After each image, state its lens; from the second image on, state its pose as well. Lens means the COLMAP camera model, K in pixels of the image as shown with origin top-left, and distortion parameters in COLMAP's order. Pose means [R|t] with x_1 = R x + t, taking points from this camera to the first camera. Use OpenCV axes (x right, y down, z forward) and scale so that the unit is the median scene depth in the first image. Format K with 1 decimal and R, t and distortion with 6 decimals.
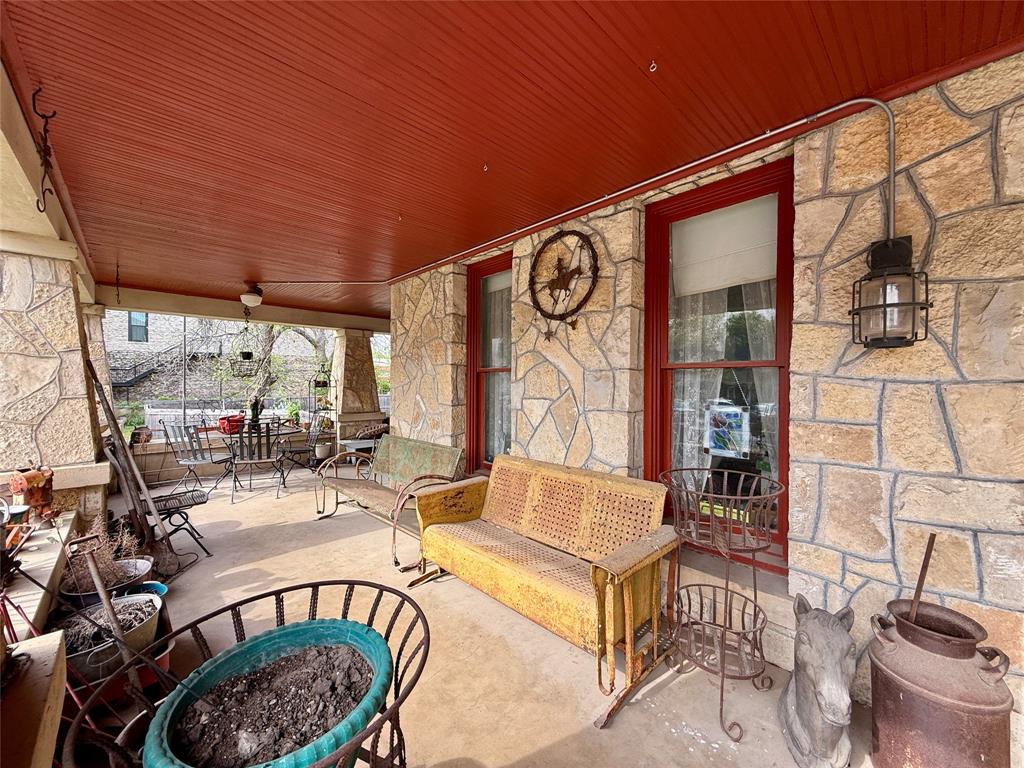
lens RADIAL K [[407.5, 0, 508.4], [0, 407.5, 383.4], [0, 0, 1]] dist [0.000226, -0.000165]
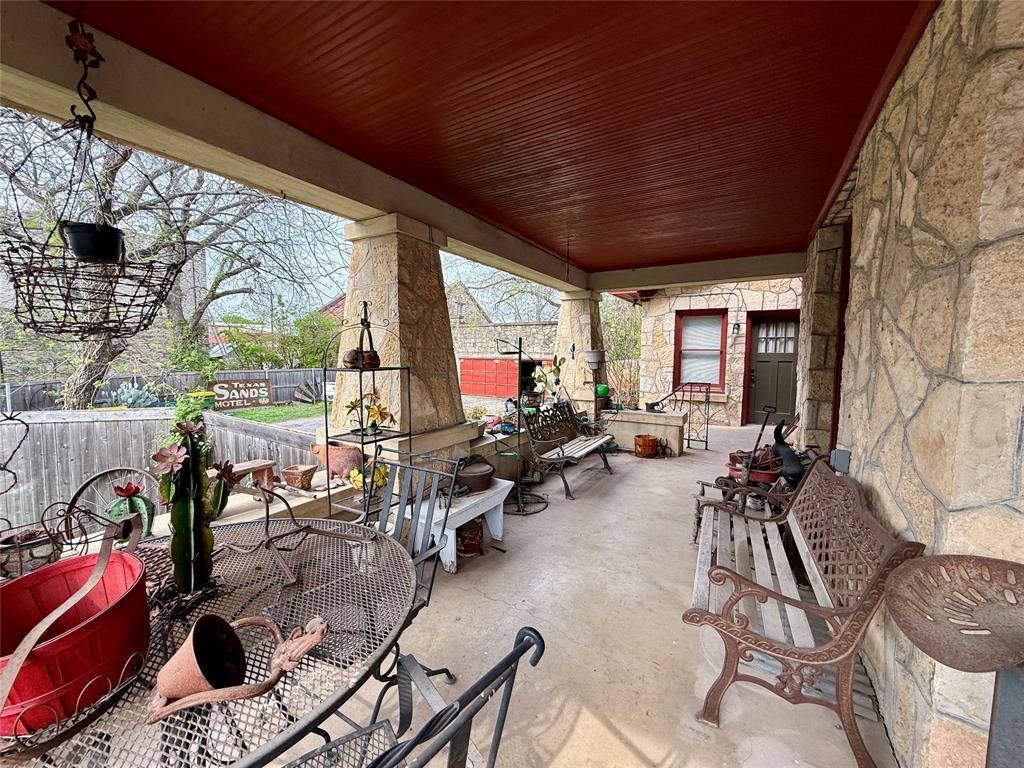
lens RADIAL K [[407.5, 0, 508.4], [0, 407.5, 383.4], [0, 0, 1]] dist [0.000226, -0.000165]
pose [[0.963305, -0.020003, 0.267663, -1.205624], [-0.000195, 0.997167, 0.075222, -0.014652], [-0.268410, -0.072514, 0.960572, 1.772575]]
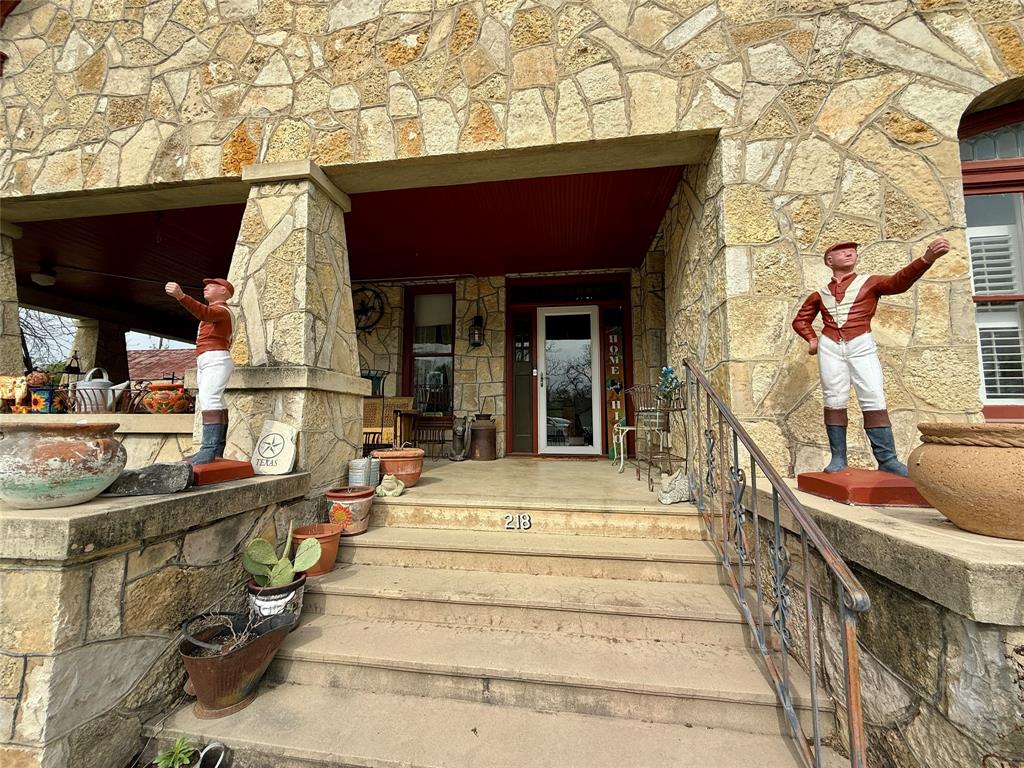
lens RADIAL K [[407.5, 0, 508.4], [0, 407.5, 383.4], [0, 0, 1]] dist [0.000226, -0.000165]
pose [[0.779990, 0.057464, 0.623148, -0.680675], [0.004643, 0.995216, -0.097586, 0.381502], [-0.625775, 0.079009, 0.775992, -1.241230]]
